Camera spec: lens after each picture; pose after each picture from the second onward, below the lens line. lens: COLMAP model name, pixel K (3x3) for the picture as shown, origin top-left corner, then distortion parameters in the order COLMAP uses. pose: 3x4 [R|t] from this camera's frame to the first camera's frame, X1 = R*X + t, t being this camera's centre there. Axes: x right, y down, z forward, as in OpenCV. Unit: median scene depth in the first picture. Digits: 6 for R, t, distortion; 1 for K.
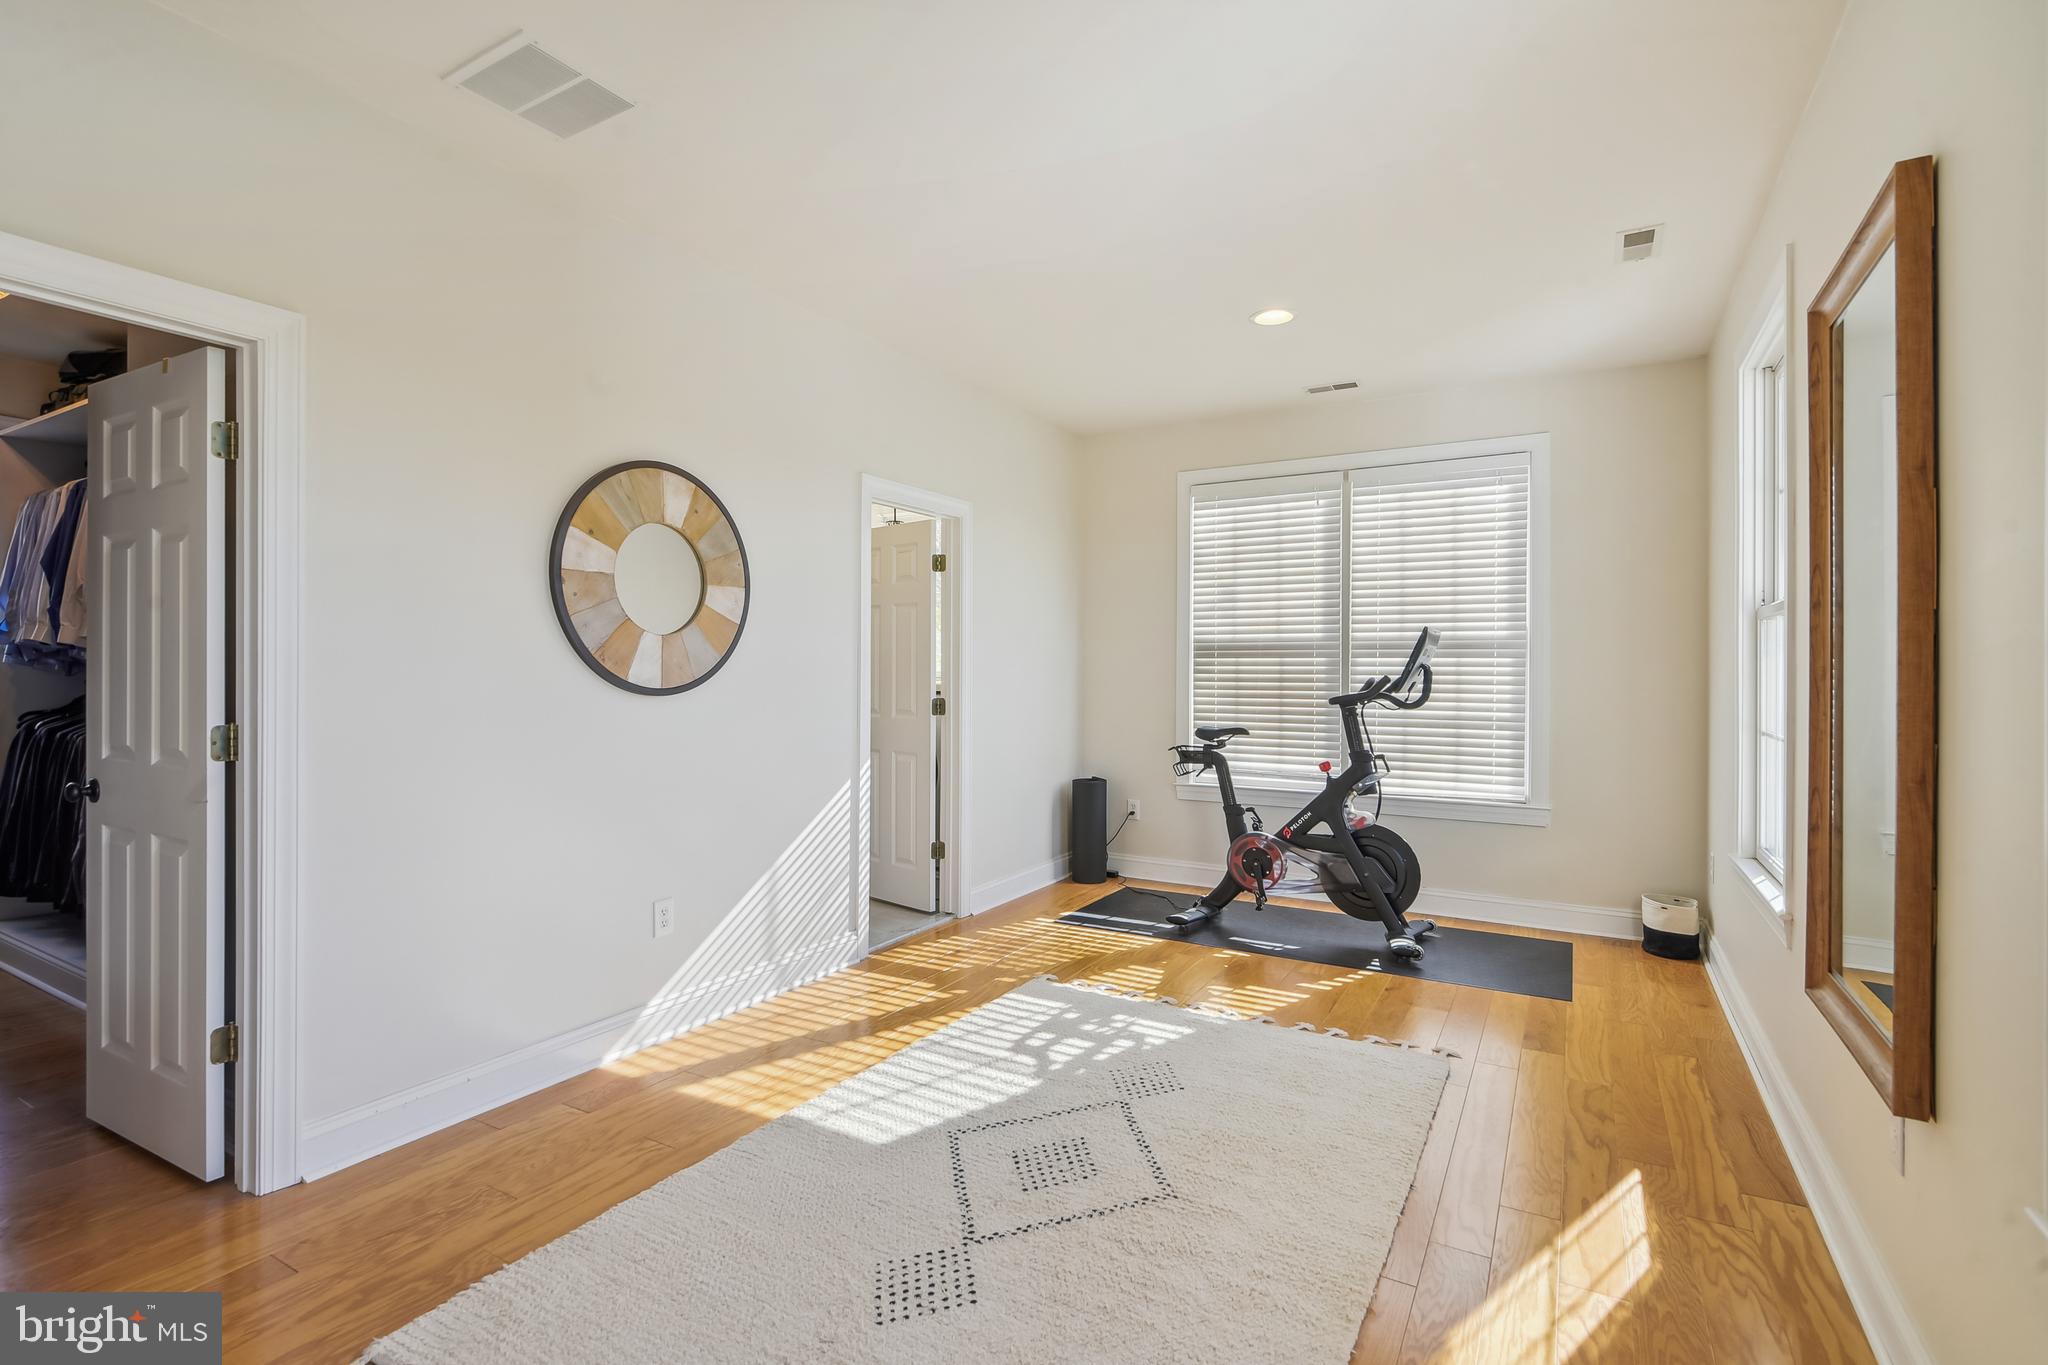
lens RADIAL K [[954.9, 0, 1024.9], [0, 954.9, 679.2], [0, 0, 1]] dist [-0.004679, 0.002916]
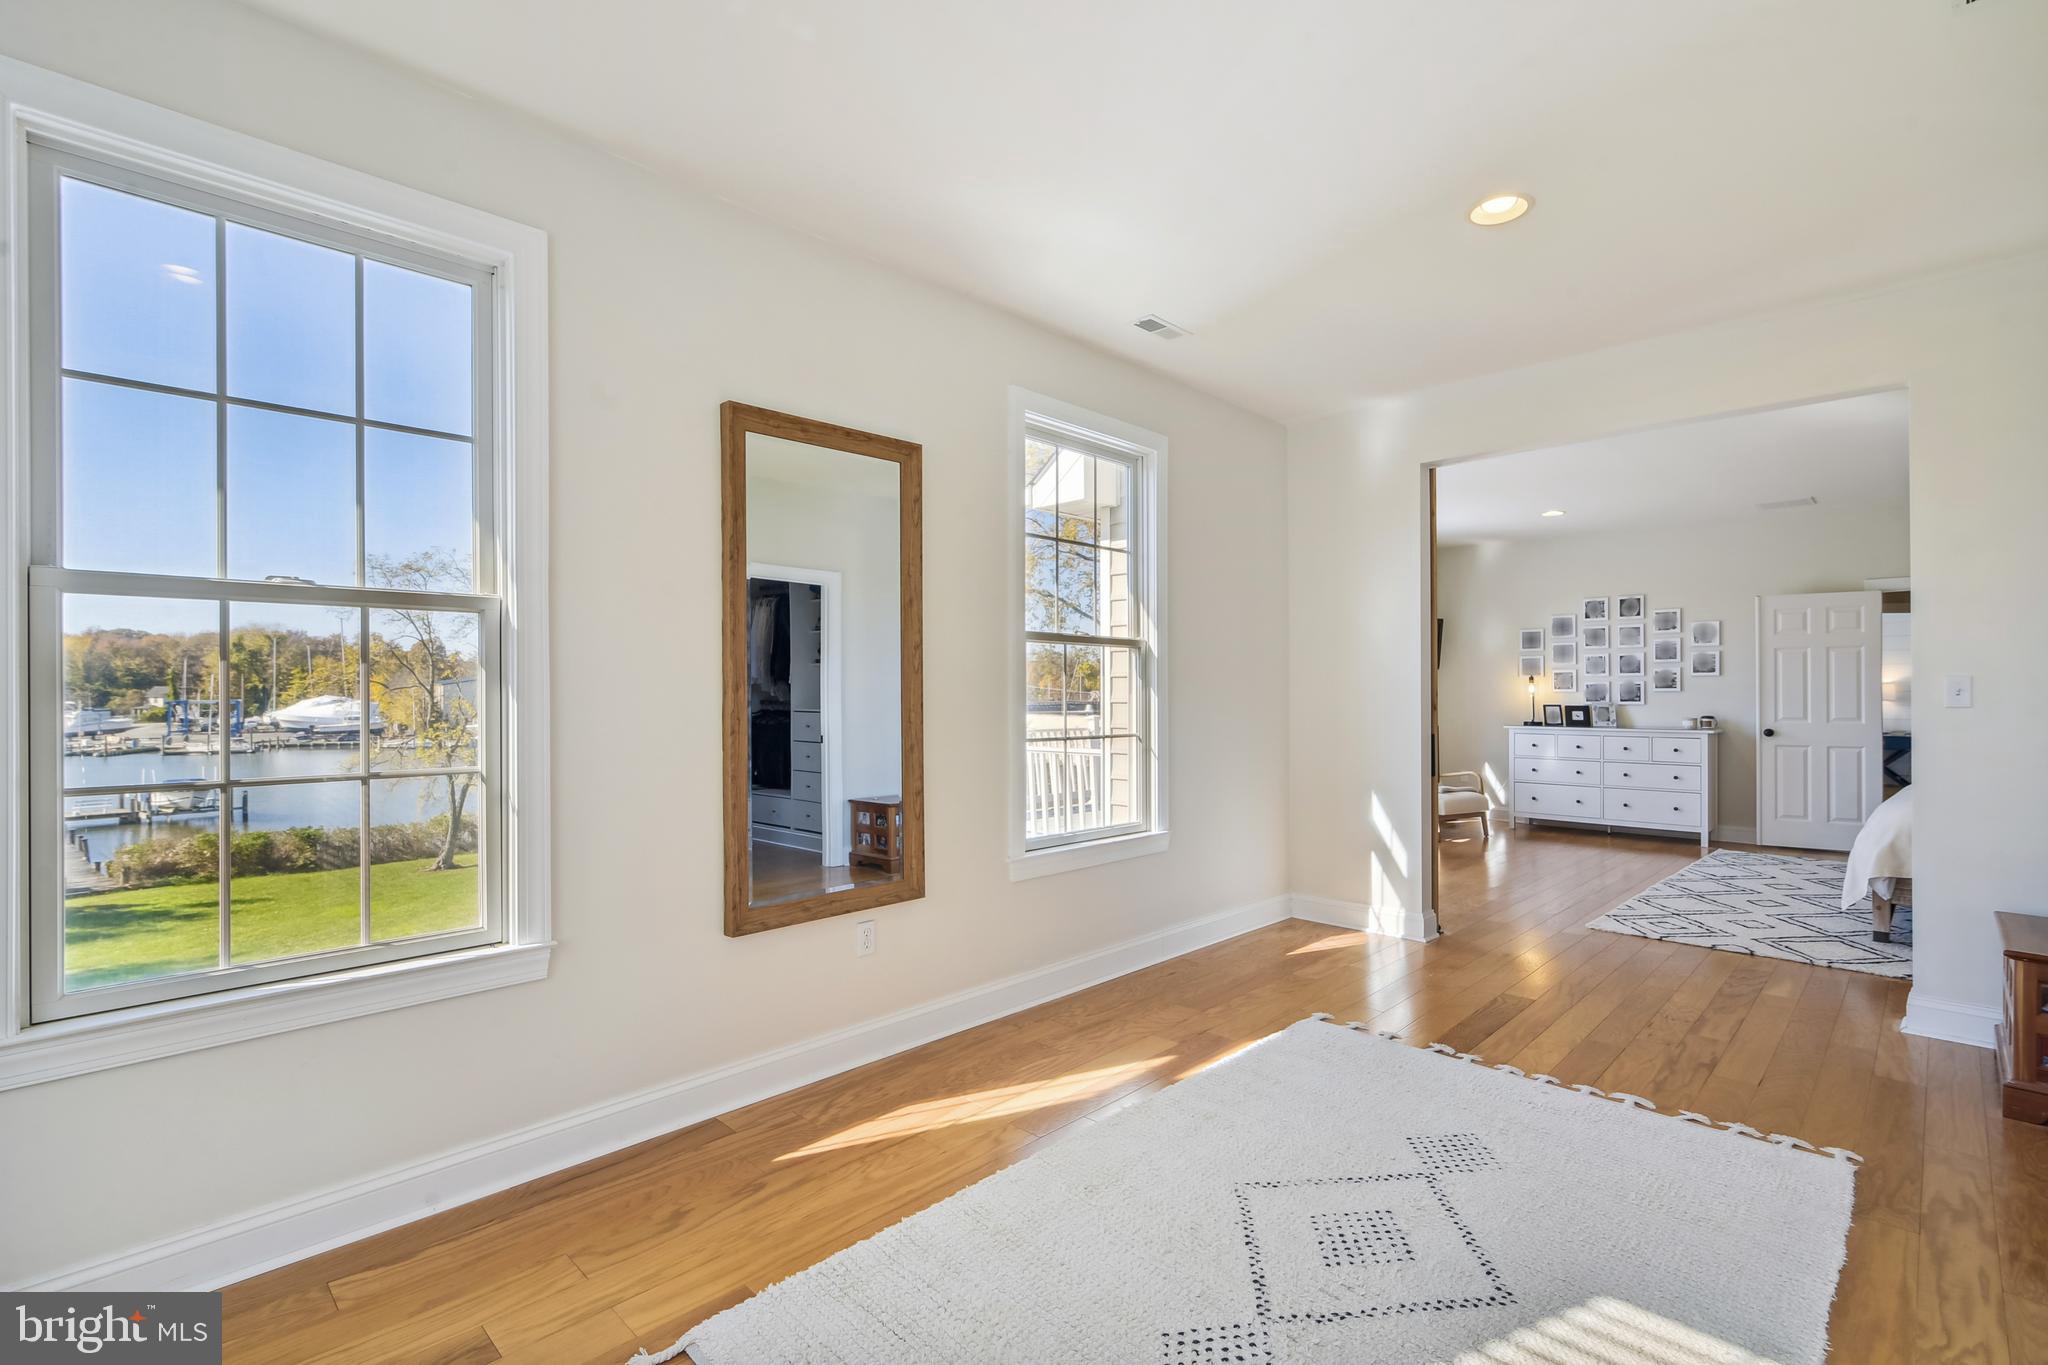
lens RADIAL K [[954.9, 0, 1017.0], [0, 954.9, 689.4], [0, 0, 1]] dist [-0.004679, 0.002916]
pose [[-0.969710, 0.005169, 0.244206, 0.125564], [0.004373, 0.999983, -0.003802, 0.001375], [-0.244222, -0.002619, -0.969716, 1.998937]]
